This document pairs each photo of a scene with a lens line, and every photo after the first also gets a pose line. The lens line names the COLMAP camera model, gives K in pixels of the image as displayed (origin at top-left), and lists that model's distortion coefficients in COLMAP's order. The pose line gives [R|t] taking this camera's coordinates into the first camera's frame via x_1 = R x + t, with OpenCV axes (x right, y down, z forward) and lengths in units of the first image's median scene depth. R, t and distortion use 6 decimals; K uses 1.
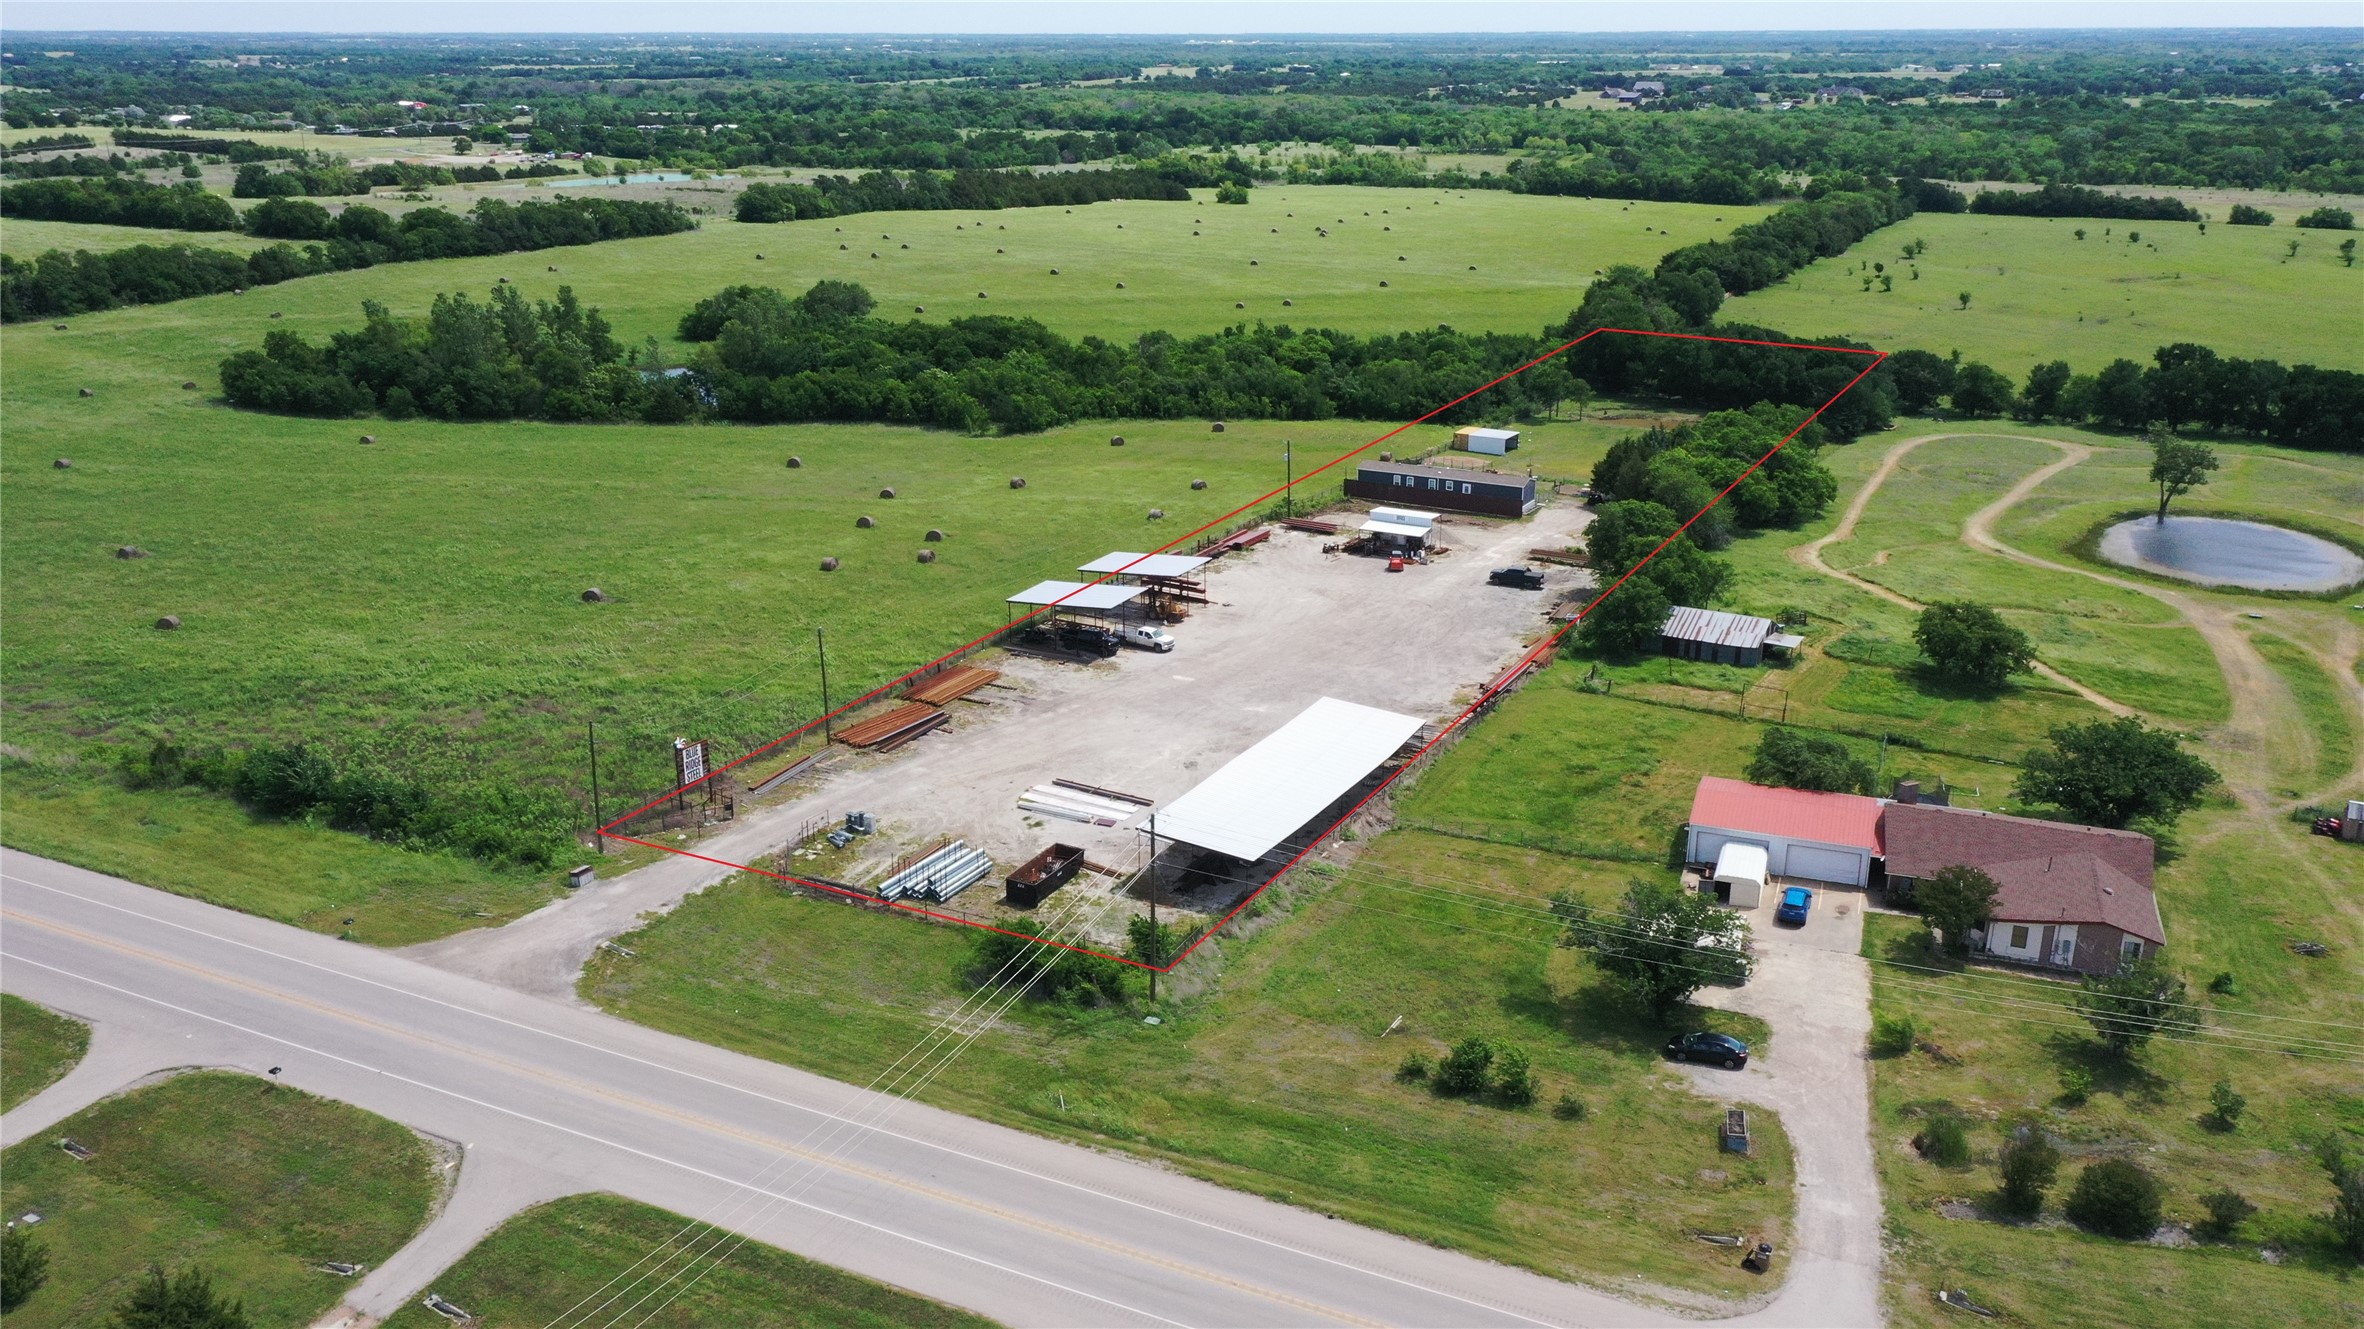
lens RADIAL K [[1872.4, 0, 1182.0], [0, 1872.4, 664.5], [0, 0, 1]] dist [0.019756, -0.000707]
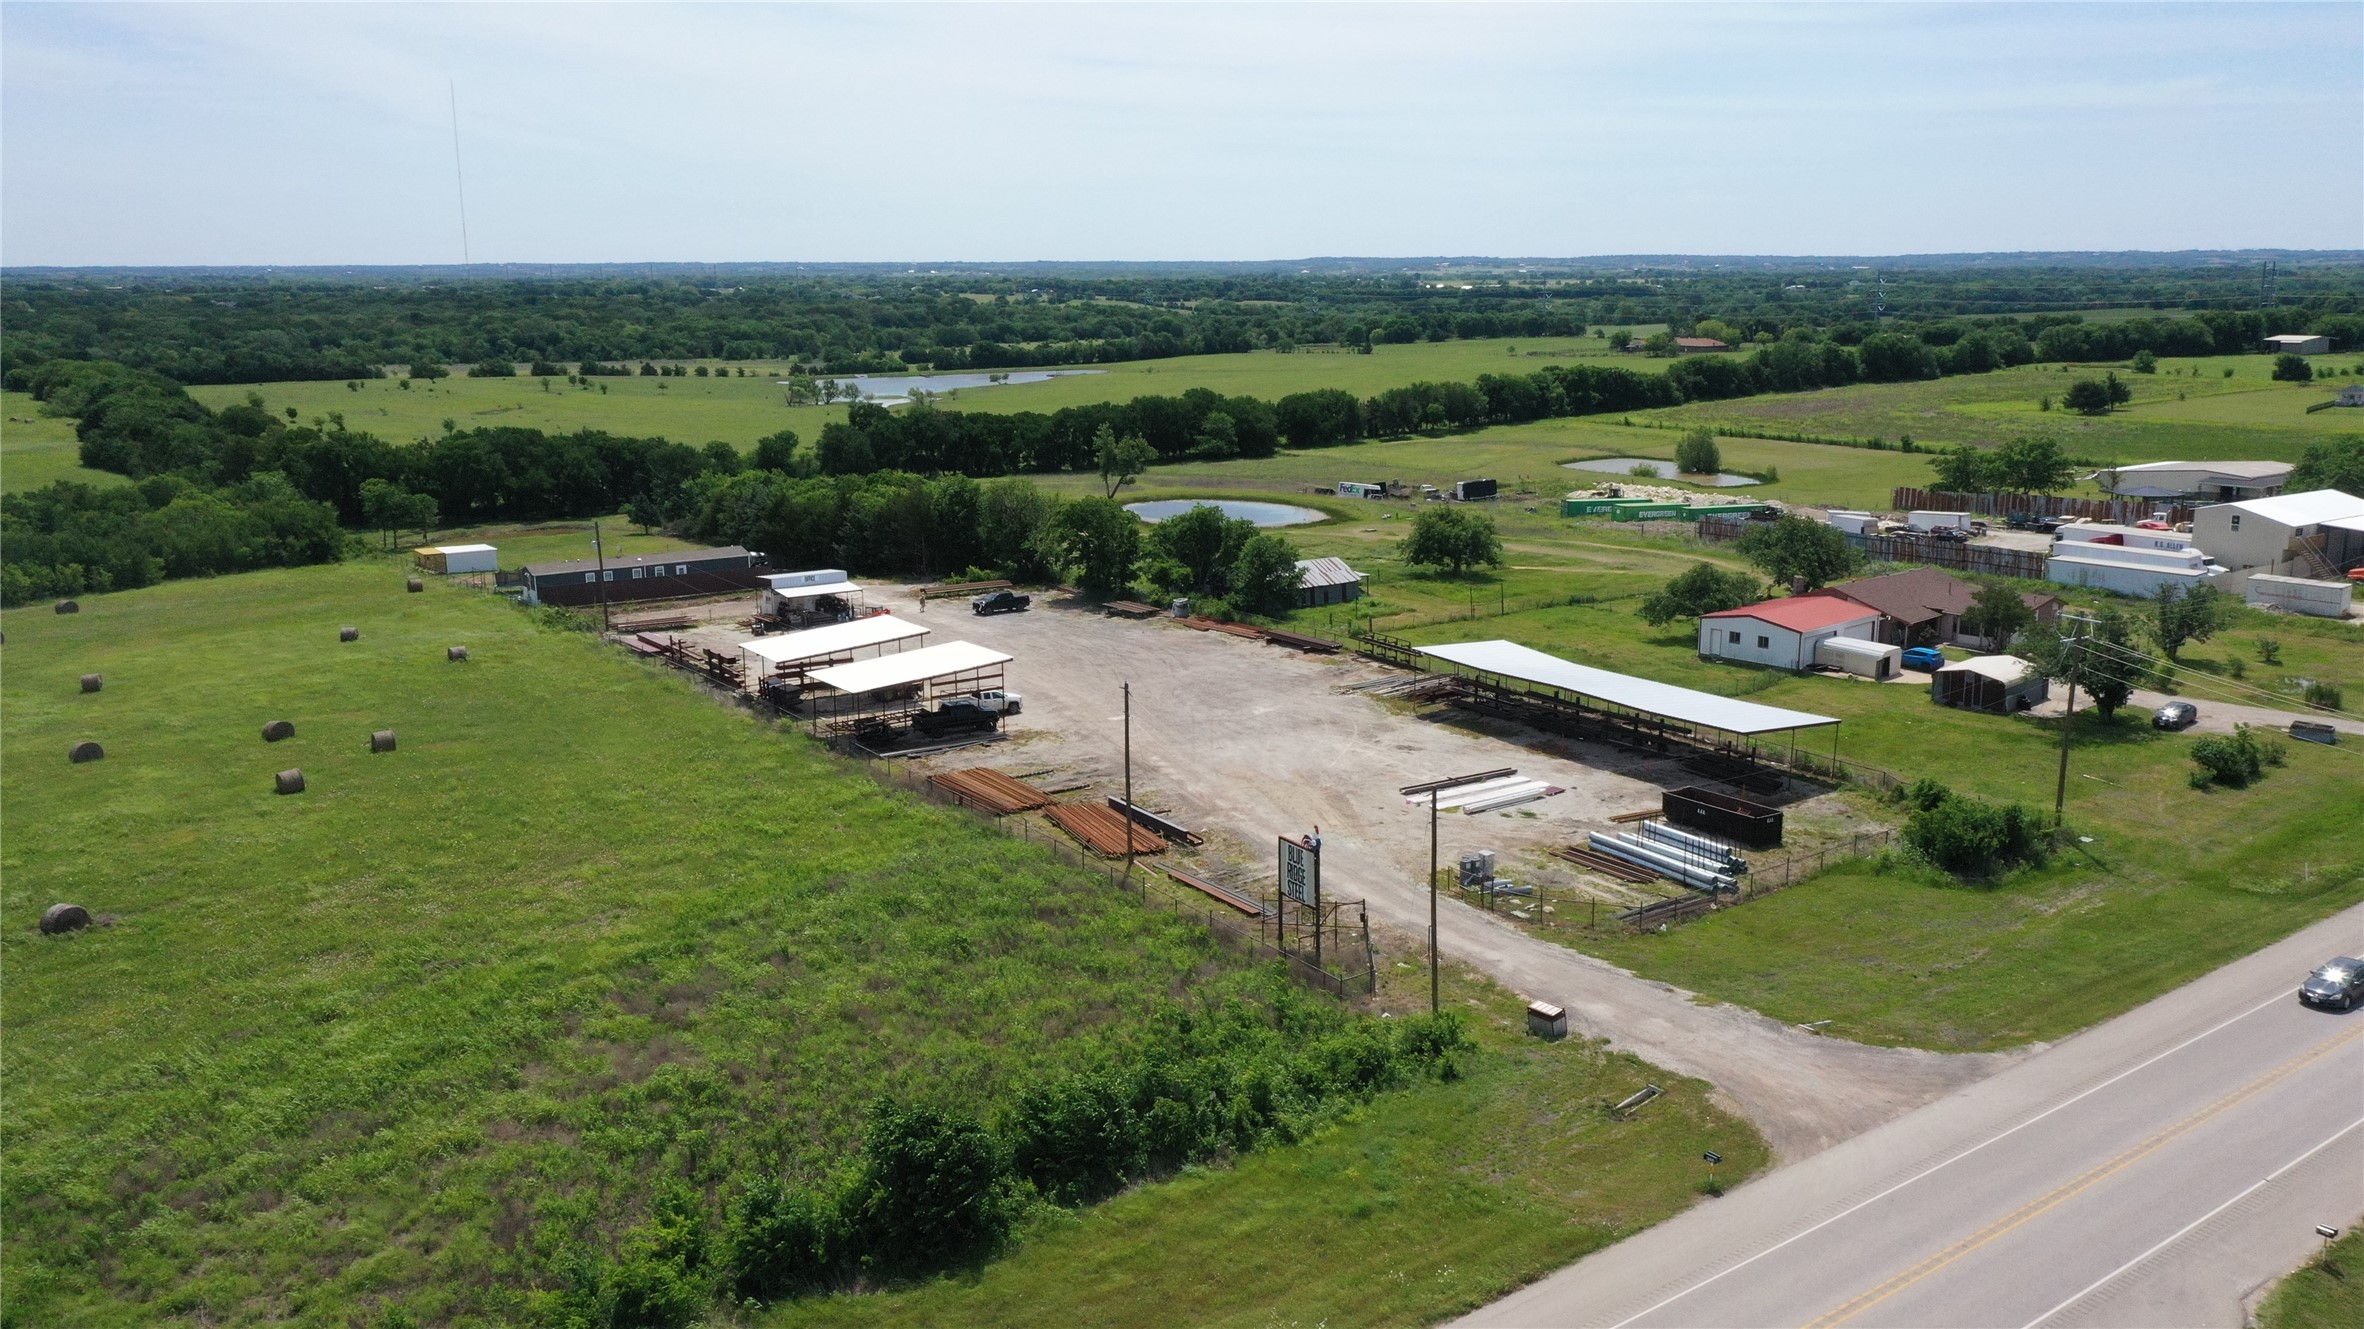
lens RADIAL K [[1874.6, 0, 1186.7], [0, 1874.6, 655.4], [0, 0, 1]] dist [0.015318, -0.005973]
pose [[0.455884, -0.180739, 0.871495, -0.631086], [0.287857, 0.956480, 0.047784, -0.044571], [-0.842204, 0.229082, 0.488071, 0.554407]]
